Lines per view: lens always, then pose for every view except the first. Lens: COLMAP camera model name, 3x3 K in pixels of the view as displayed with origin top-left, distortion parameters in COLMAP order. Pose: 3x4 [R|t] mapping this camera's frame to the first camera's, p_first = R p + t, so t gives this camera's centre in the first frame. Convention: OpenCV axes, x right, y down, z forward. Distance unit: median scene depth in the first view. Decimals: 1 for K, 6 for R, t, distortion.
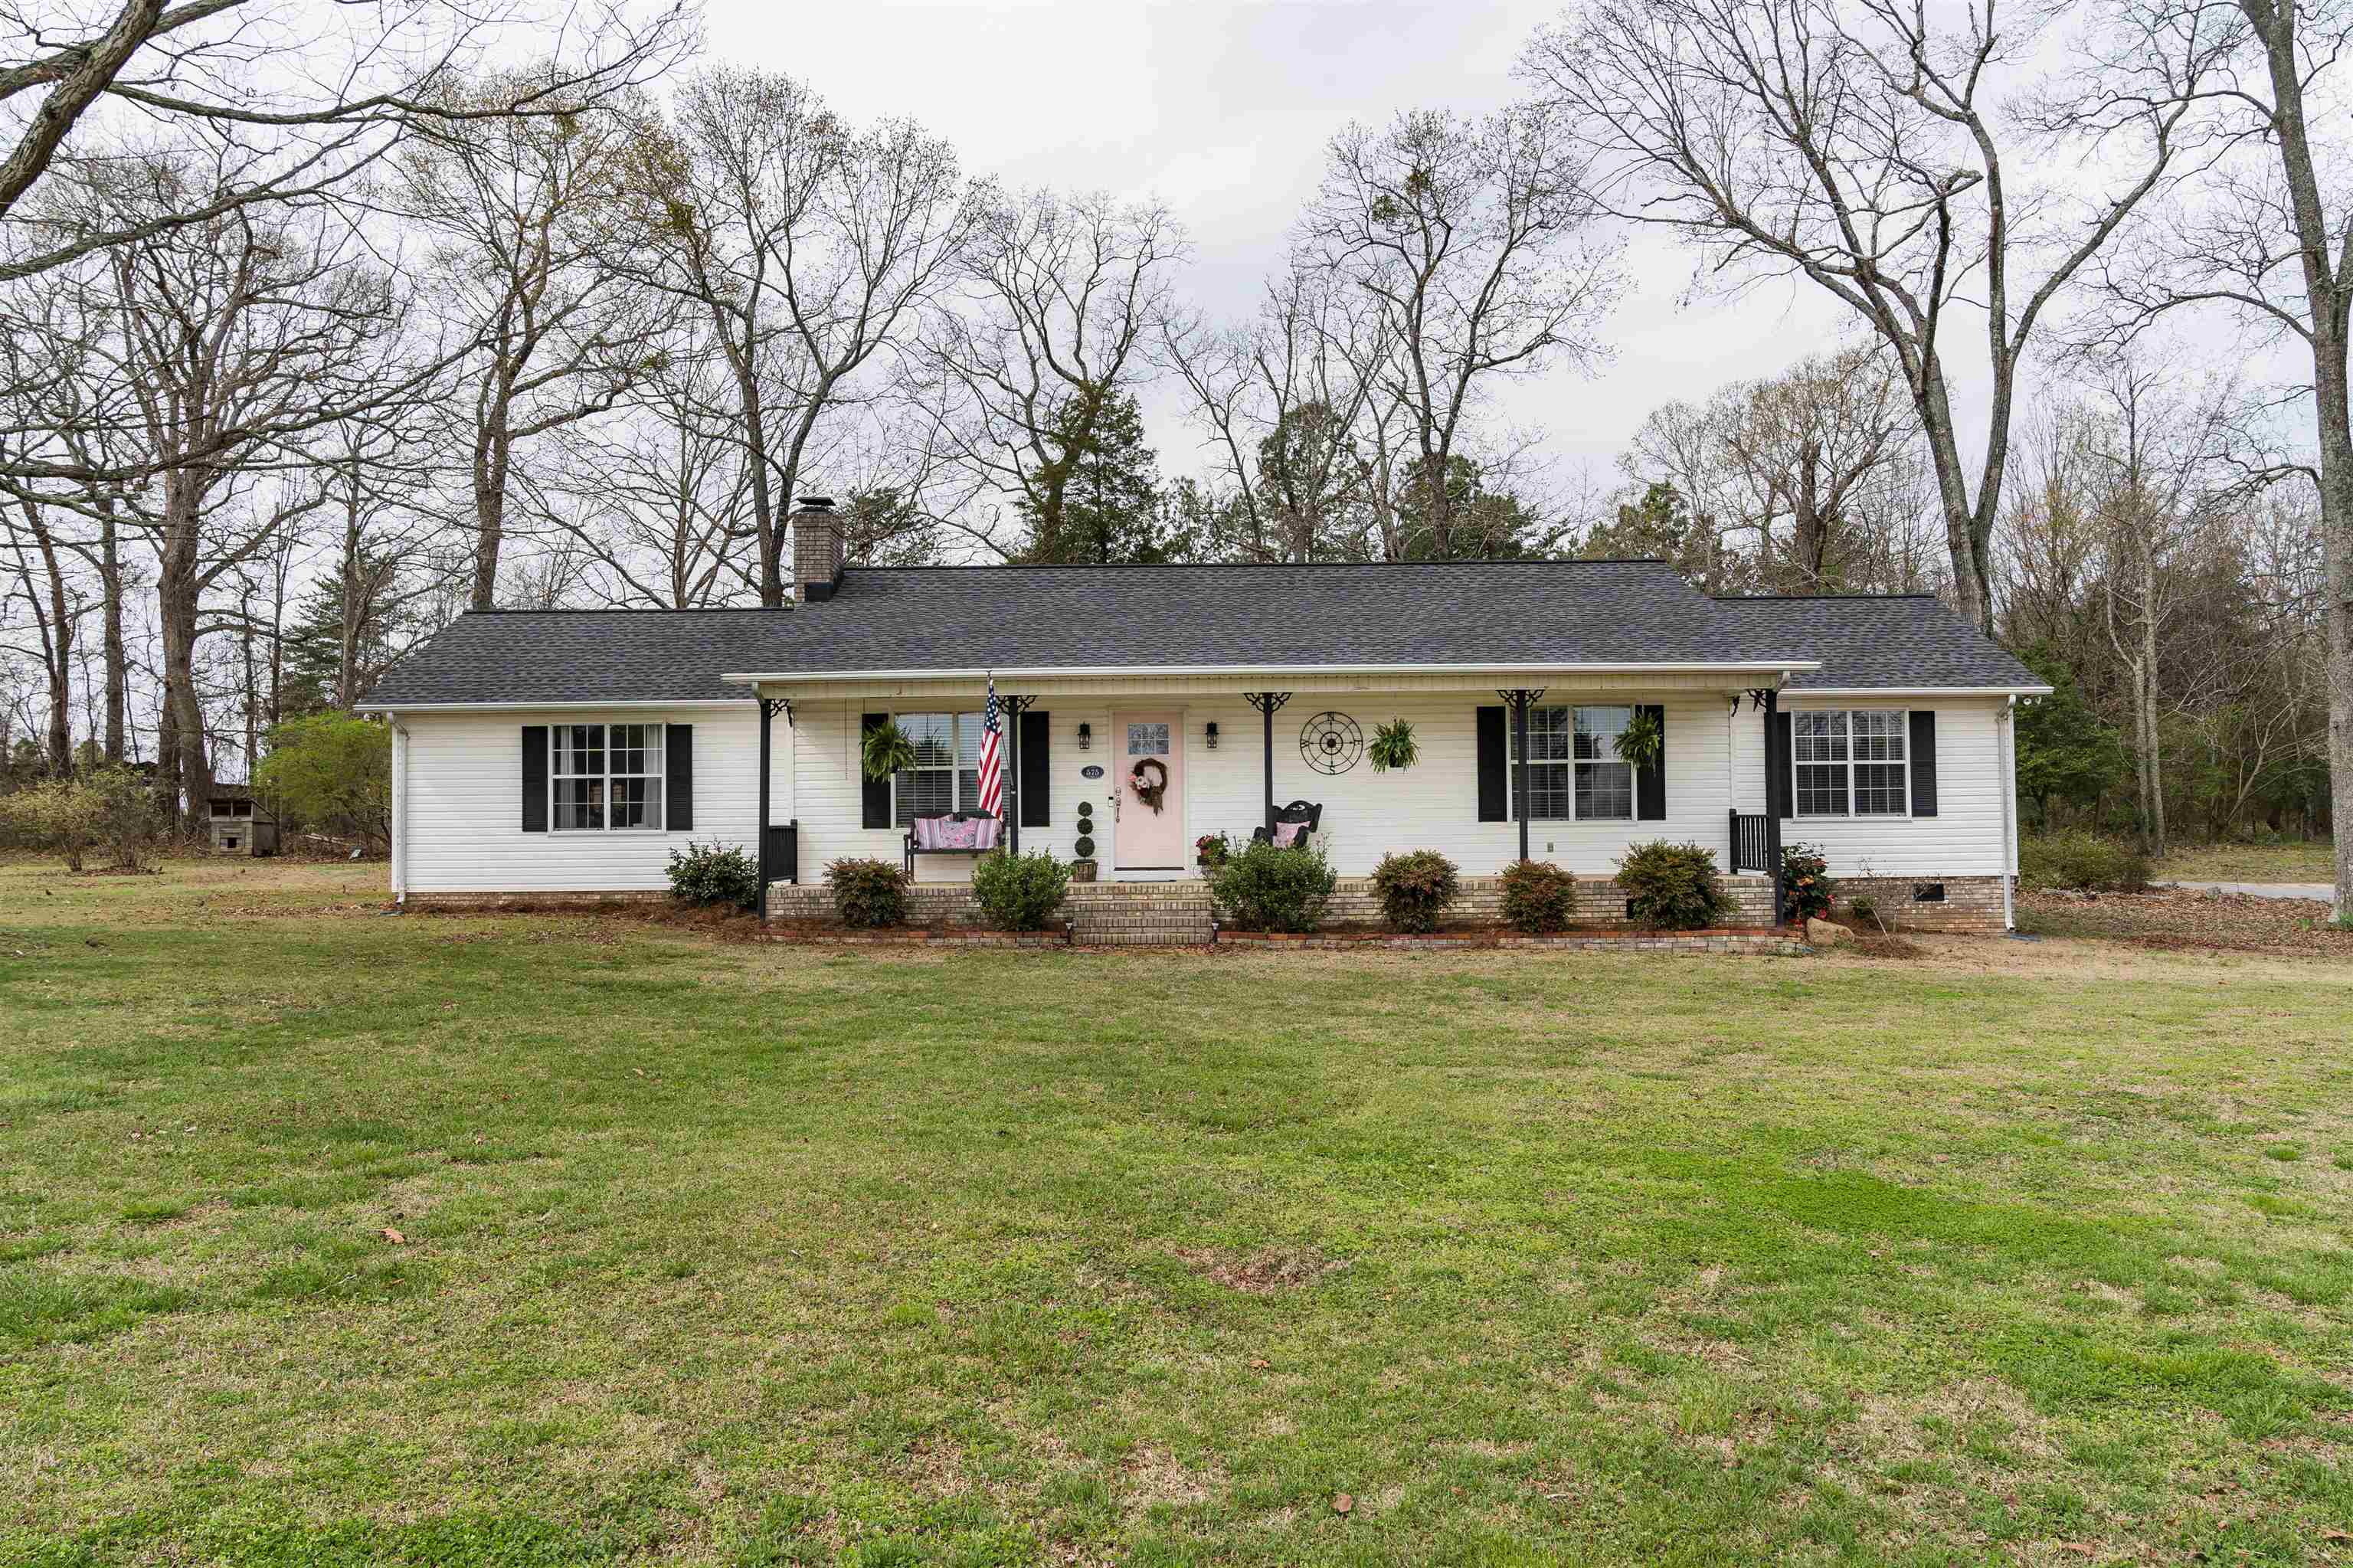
lens RADIAL K [[1639.6, 0, 1145.9], [0, 1639.6, 777.8], [0, 0, 1]] dist [-0.037055, 0.025228]
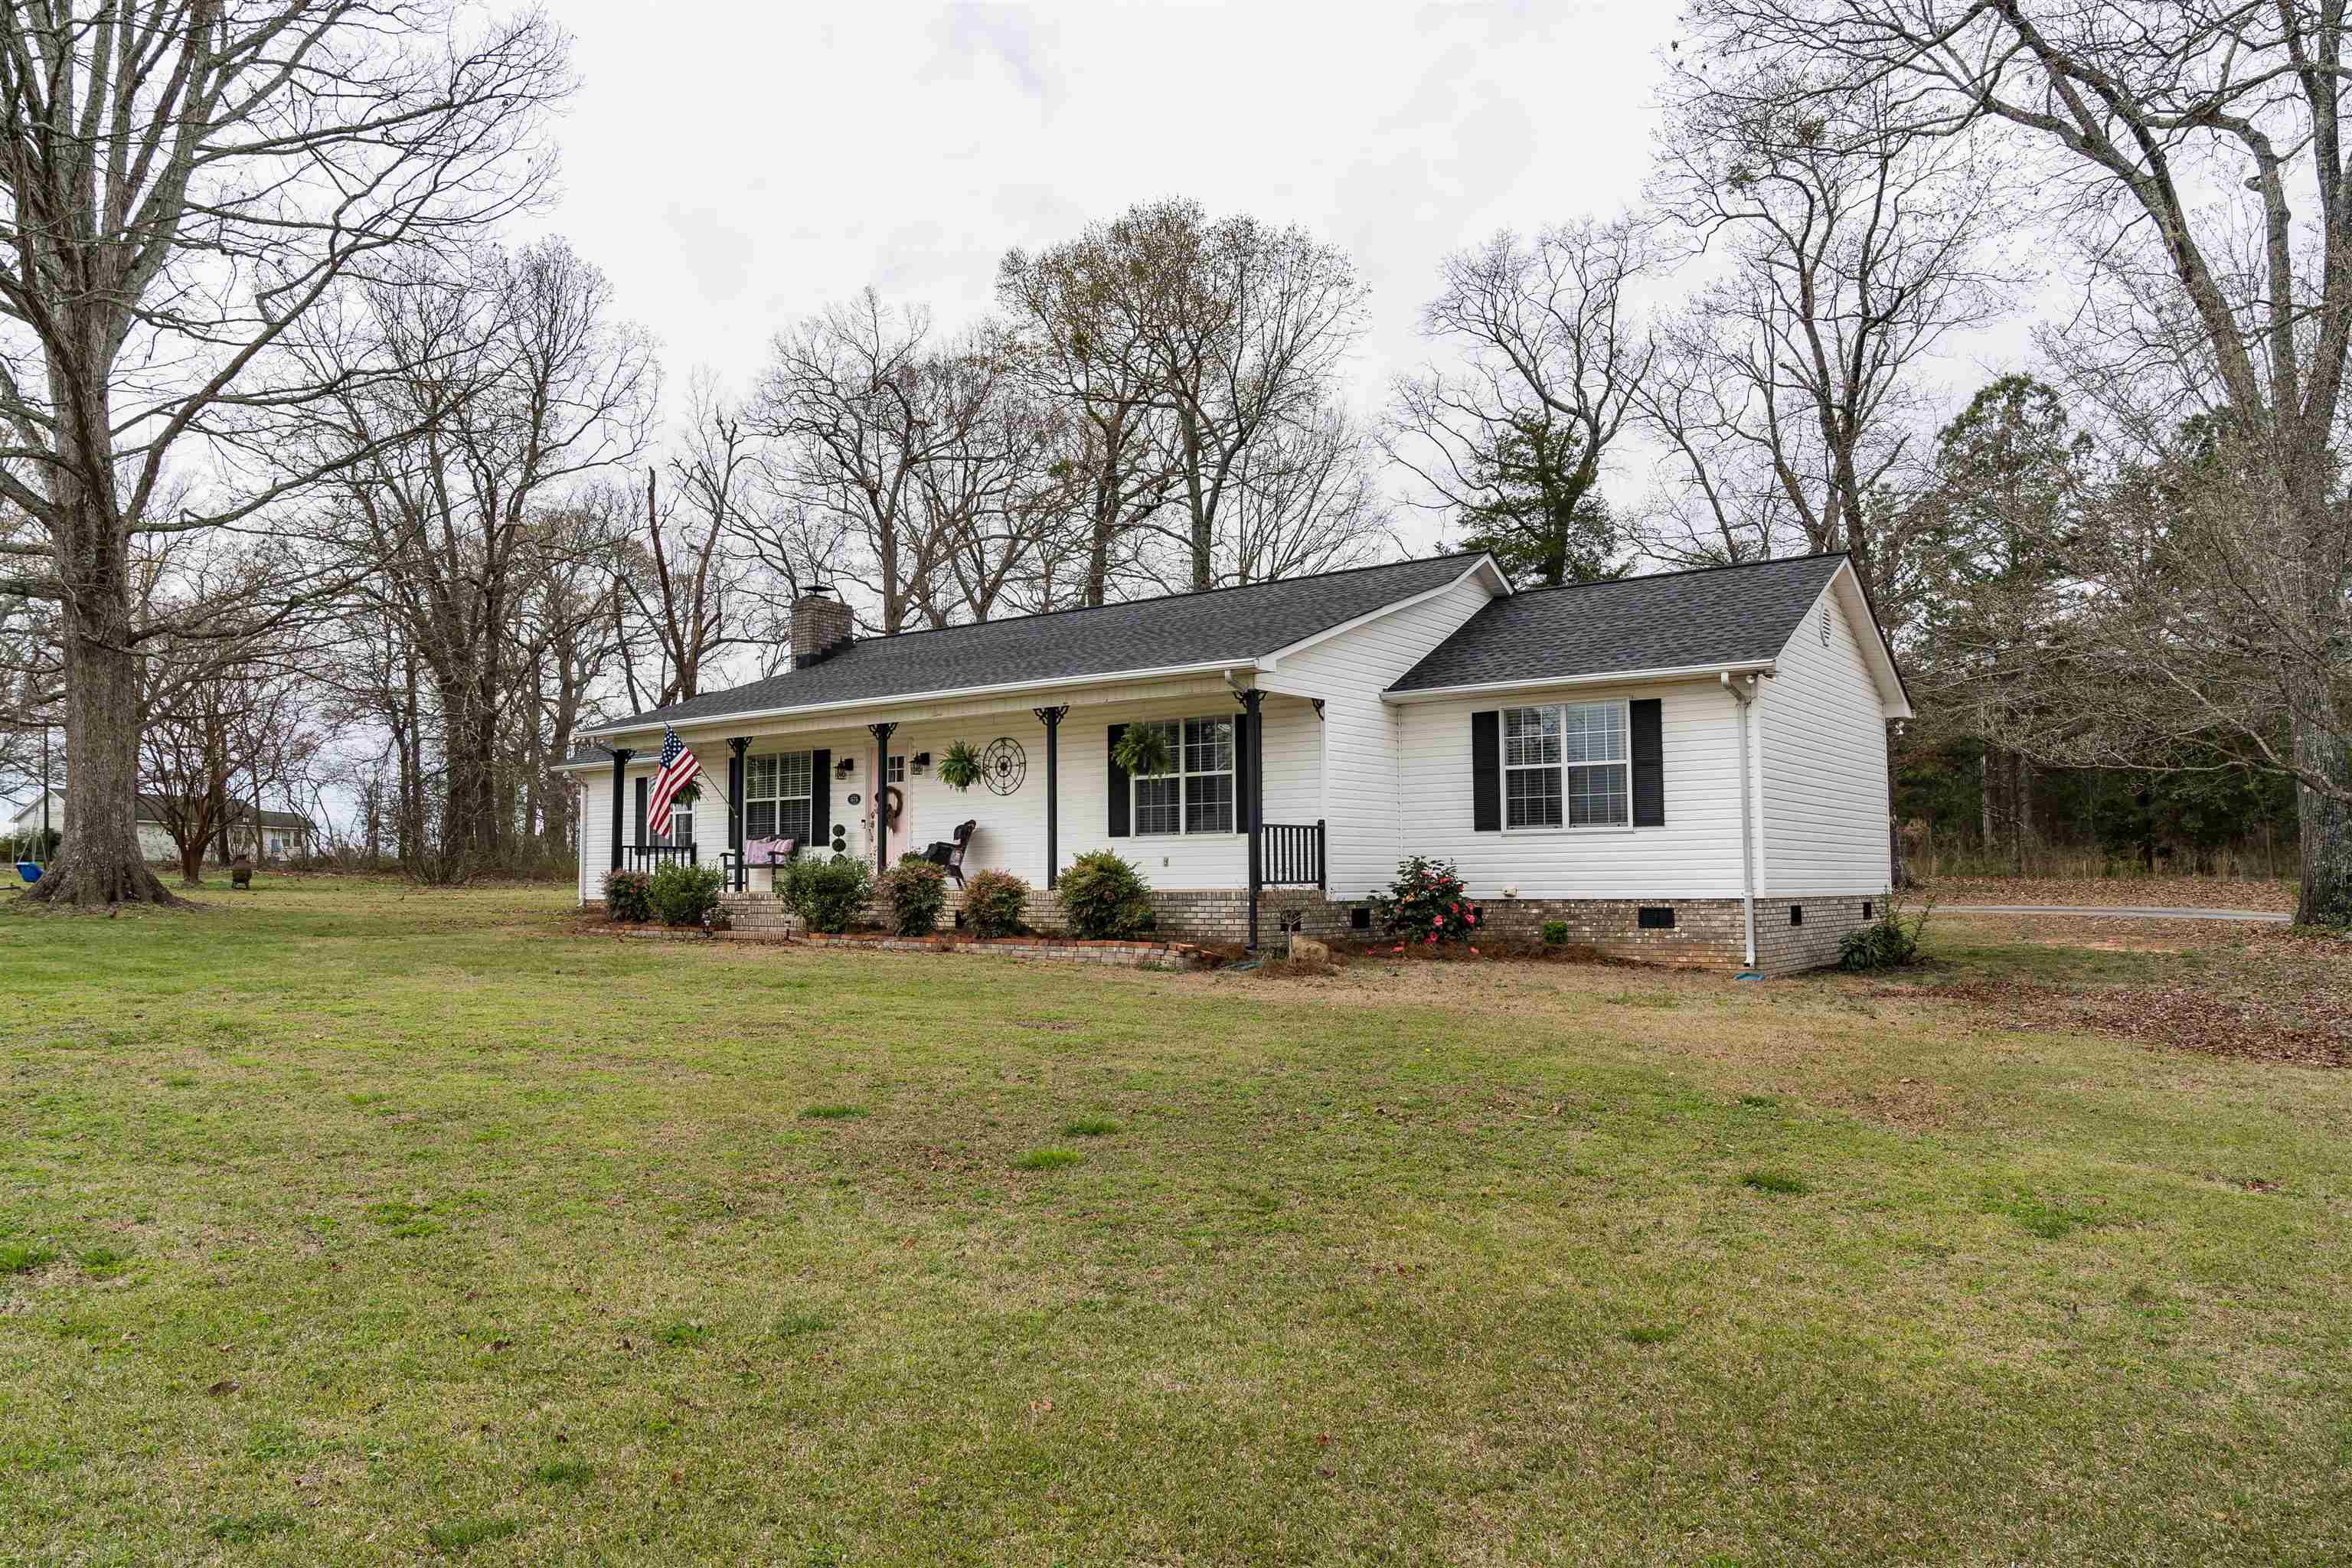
lens RADIAL K [[1602.5, 0, 1134.2], [0, 1602.5, 780.5], [0, 0, 1]] dist [-0.038392, 0.030536]
pose [[0.799310, -0.034729, -0.599915, 0.752701], [0.015195, 0.999177, -0.037597, 0.026971], [0.600727, 0.020936, 0.799180, 0.189068]]
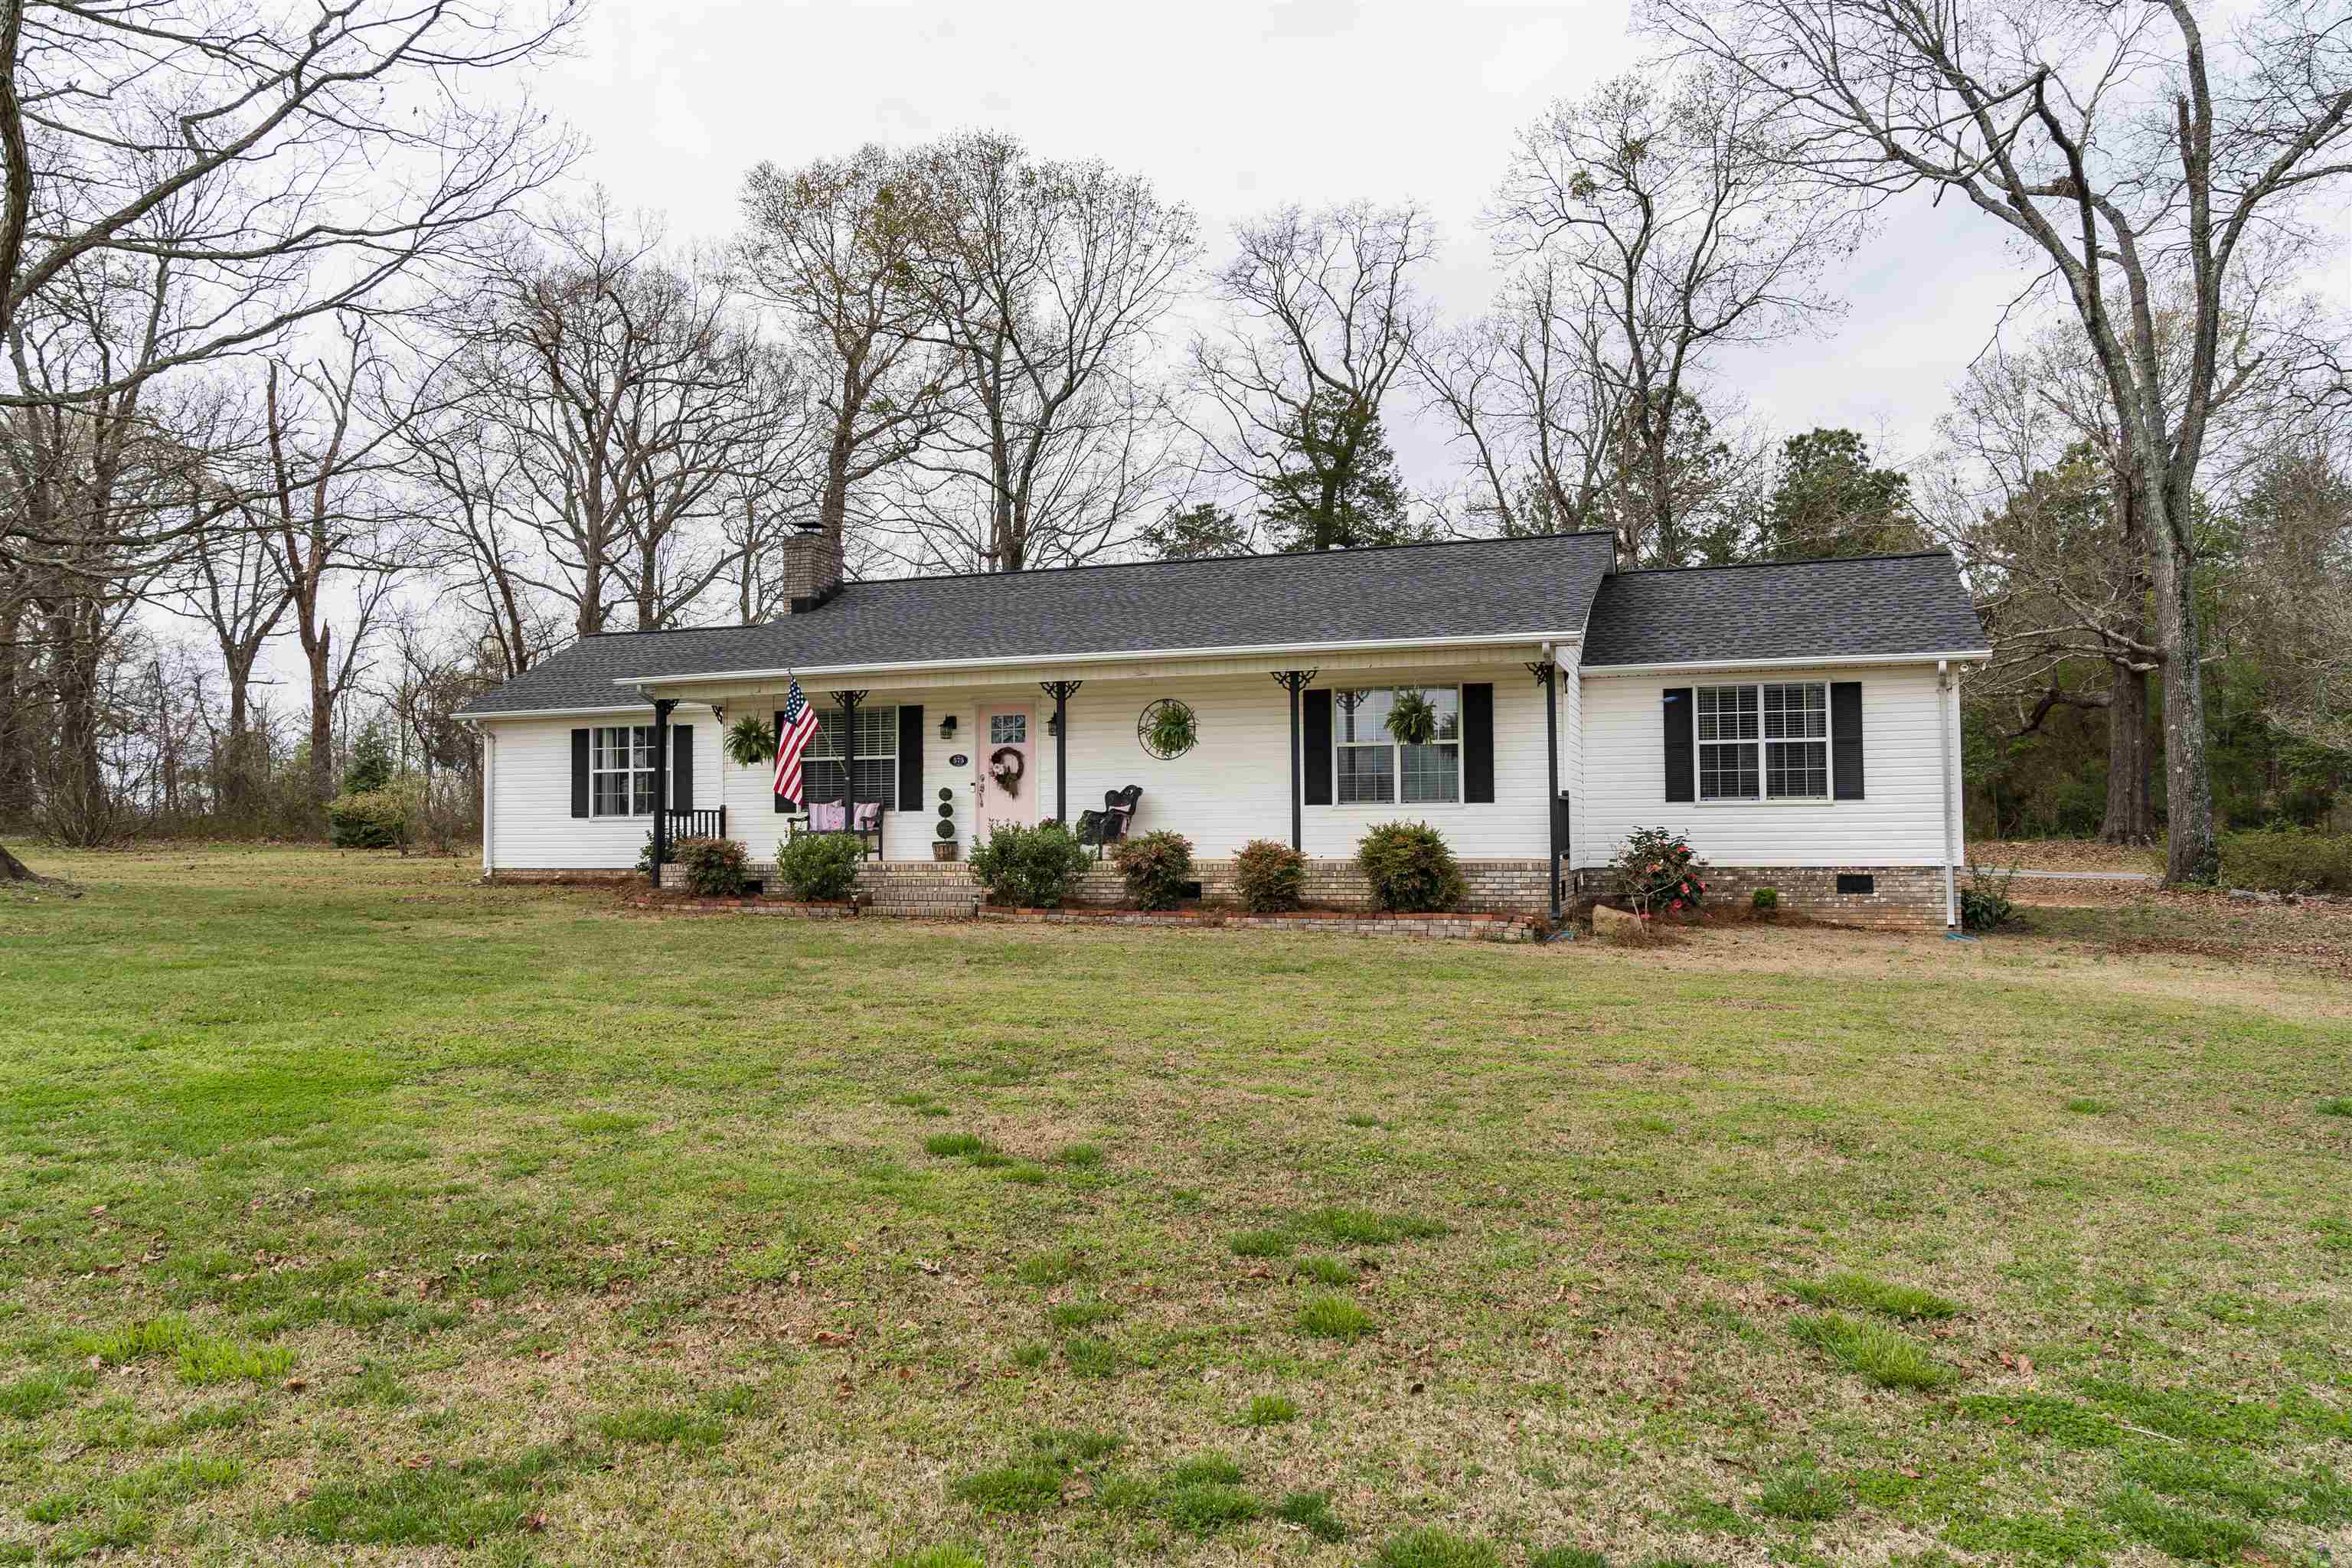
lens RADIAL K [[1602.5, 0, 1134.2], [0, 1602.5, 780.5], [0, 0, 1]] dist [-0.038392, 0.030536]
pose [[0.943786, -0.008442, -0.330449, 0.393427], [0.007456, 0.999963, -0.004252, 0.013930], [0.330472, 0.001550, 0.943814, 0.037529]]
